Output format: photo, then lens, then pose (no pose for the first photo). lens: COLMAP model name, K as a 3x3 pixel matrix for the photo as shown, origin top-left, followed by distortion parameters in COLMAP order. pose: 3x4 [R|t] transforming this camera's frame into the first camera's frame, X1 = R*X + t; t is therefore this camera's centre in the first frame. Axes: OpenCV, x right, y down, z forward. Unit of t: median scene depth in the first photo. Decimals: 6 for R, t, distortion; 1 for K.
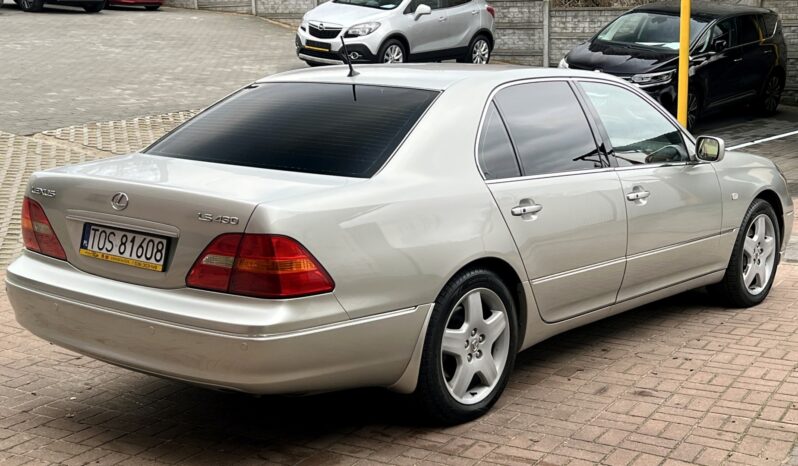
lens RADIAL K [[1133.5, 0, 399.0], [0, 1133.5, 233.0], [0, 0, 1]] dist [0.211797, -0.687025]
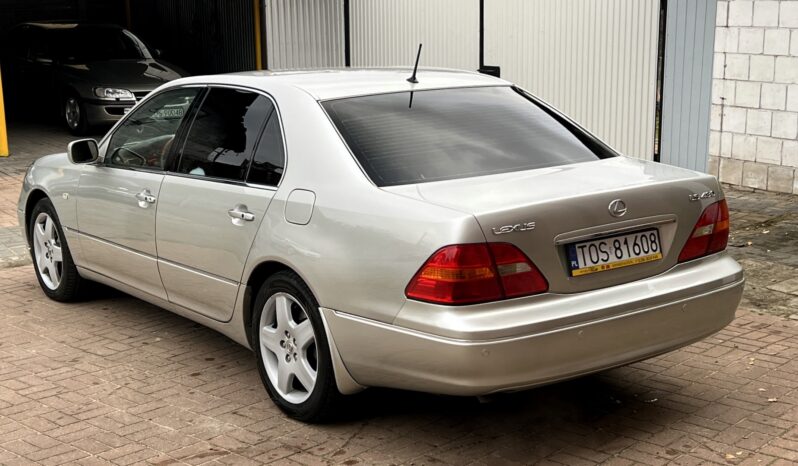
lens RADIAL K [[1133.5, 0, 399.0], [0, 1133.5, 233.0], [0, 0, 1]] dist [0.211797, -0.687025]
pose [[0.228831, -0.191660, 0.954412, -1.182786], [0.187343, 0.970770, 0.150027, -0.182883], [-0.955269, 0.144472, 0.258048, 0.859005]]
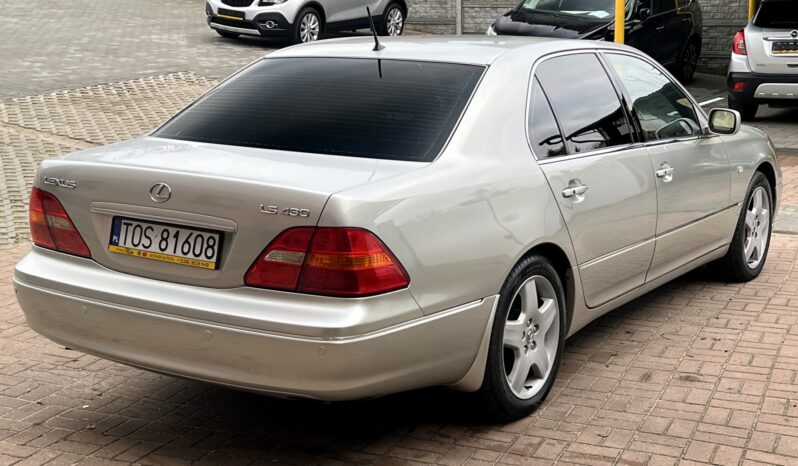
lens RADIAL K [[1133.5, 0, 399.0], [0, 1133.5, 233.0], [0, 0, 1]] dist [0.211797, -0.687025]
pose [[0.994293, -0.023758, 0.104002, -0.140010], [0.020919, 0.999380, 0.028307, -0.016133], [-0.104610, -0.025970, 0.994174, 0.076173]]
